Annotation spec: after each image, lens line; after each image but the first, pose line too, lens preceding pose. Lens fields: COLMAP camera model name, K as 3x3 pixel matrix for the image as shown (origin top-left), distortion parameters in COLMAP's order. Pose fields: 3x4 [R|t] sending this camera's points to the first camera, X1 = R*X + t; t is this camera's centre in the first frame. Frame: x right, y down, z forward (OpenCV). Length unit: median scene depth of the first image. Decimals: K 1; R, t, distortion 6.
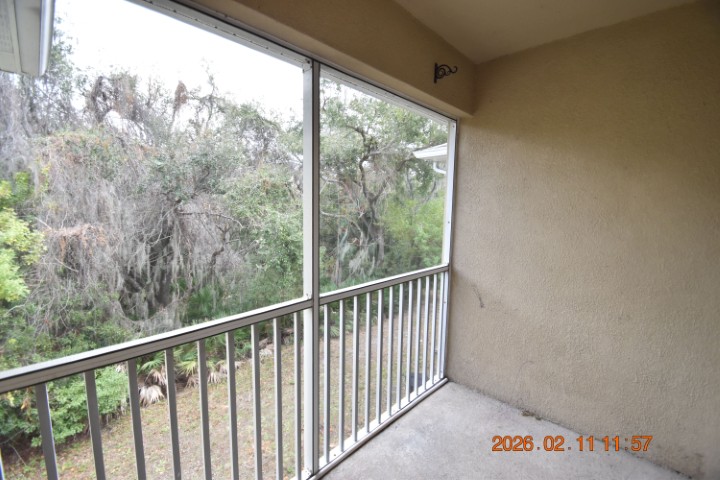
lens RADIAL K [[317.6, 0, 359.3], [0, 317.6, 245.8], [0, 0, 1]] dist [0.001091, -0.002898]
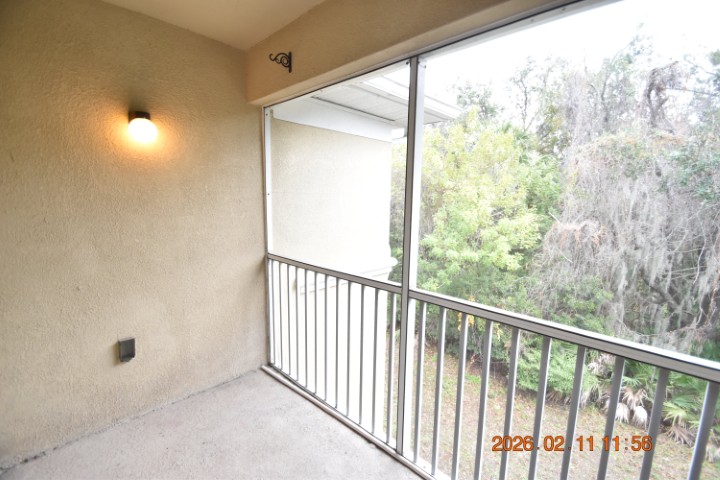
lens RADIAL K [[317.6, 0, 358.8], [0, 317.6, 241.7], [0, 0, 1]] dist [0.001091, -0.002898]
pose [[0.008580, 0.127300, -0.991827, 0.240554], [-0.141559, 0.982029, 0.124818, -0.026222], [0.989893, 0.139331, 0.026446, 0.225102]]
